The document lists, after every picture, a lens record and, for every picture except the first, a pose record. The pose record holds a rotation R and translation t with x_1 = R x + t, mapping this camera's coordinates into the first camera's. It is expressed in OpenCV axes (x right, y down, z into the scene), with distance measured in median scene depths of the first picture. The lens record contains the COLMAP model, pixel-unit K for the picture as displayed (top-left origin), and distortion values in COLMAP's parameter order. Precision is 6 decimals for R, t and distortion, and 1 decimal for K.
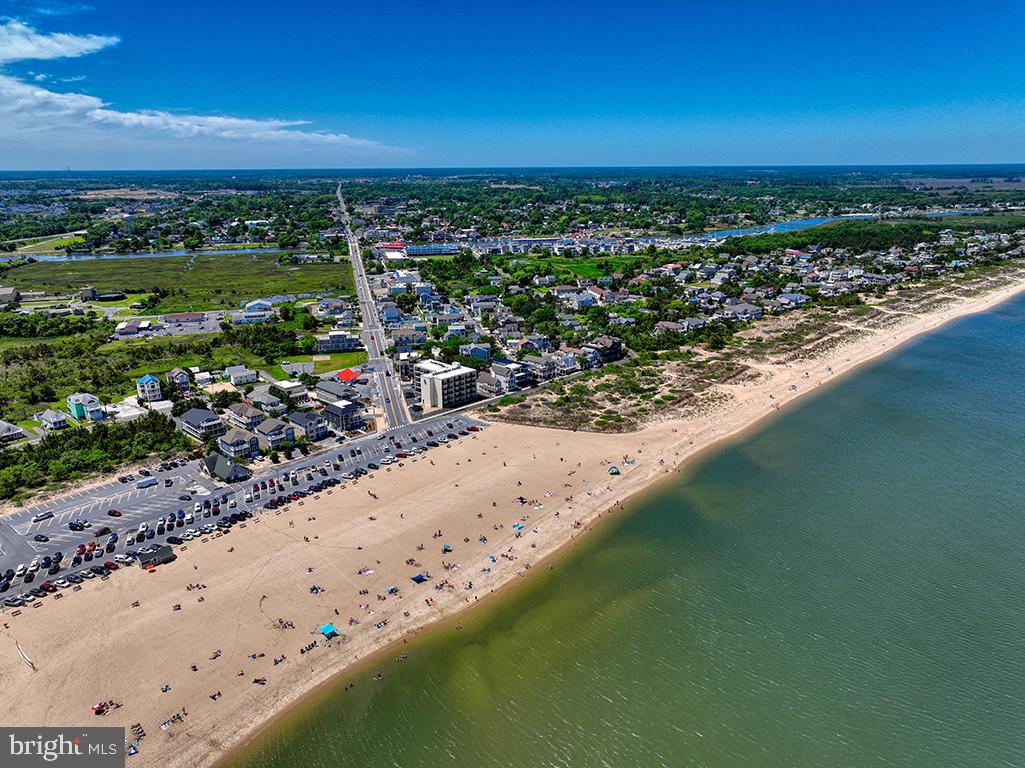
lens RADIAL K [[718.4, 0, 513.9], [0, 718.4, 386.3], [0, 0, 1]] dist [-0.009940, 0.027357]
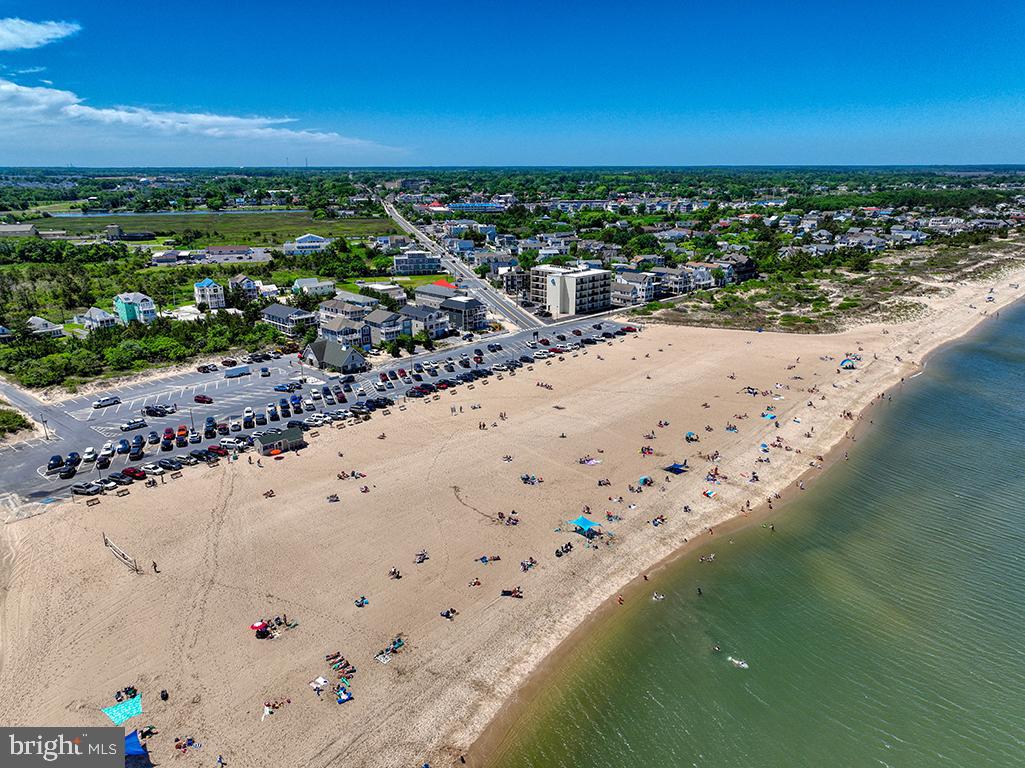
lens RADIAL K [[718.4, 0, 513.9], [0, 718.4, 386.3], [0, 0, 1]] dist [-0.009940, 0.027357]
pose [[0.999984, 0.005254, -0.001942, -0.211713], [-0.005255, 0.999986, -0.000582, 0.142997], [0.001939, 0.000593, 0.999998, 0.240133]]
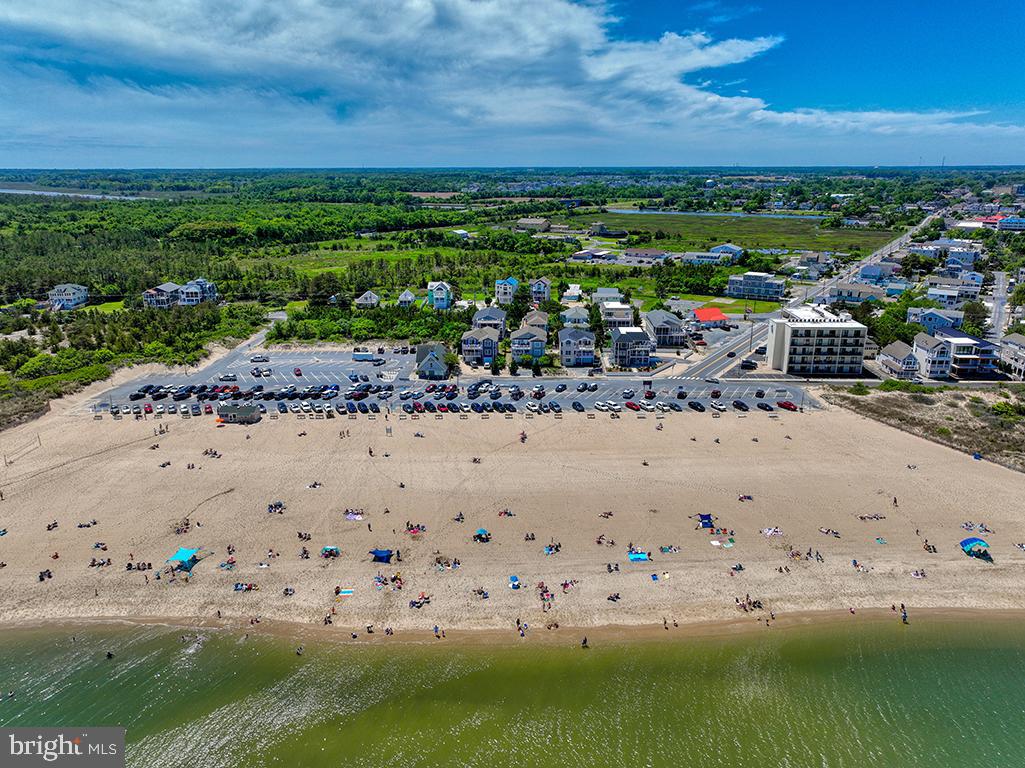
lens RADIAL K [[718.4, 0, 513.9], [0, 718.4, 386.3], [0, 0, 1]] dist [-0.009940, 0.027357]
pose [[0.676508, 0.221303, -0.702398, 0.235525], [-0.219553, 0.971015, 0.094476, 0.043430], [0.702947, 0.090300, 0.705487, 0.488838]]
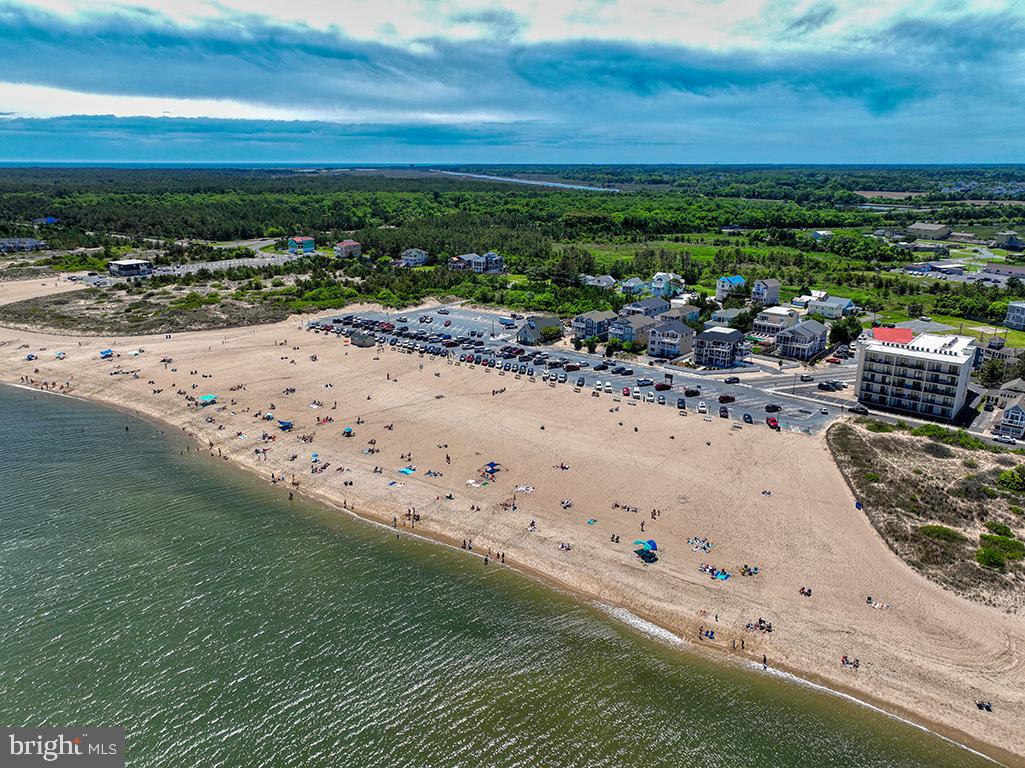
lens RADIAL K [[718.4, 0, 513.9], [0, 718.4, 386.3], [0, 0, 1]] dist [-0.009940, 0.027357]
pose [[0.081164, 0.304679, -0.948990, 0.515691], [-0.296874, 0.916305, 0.268795, -0.064922], [0.951461, 0.259914, 0.164823, 0.825437]]
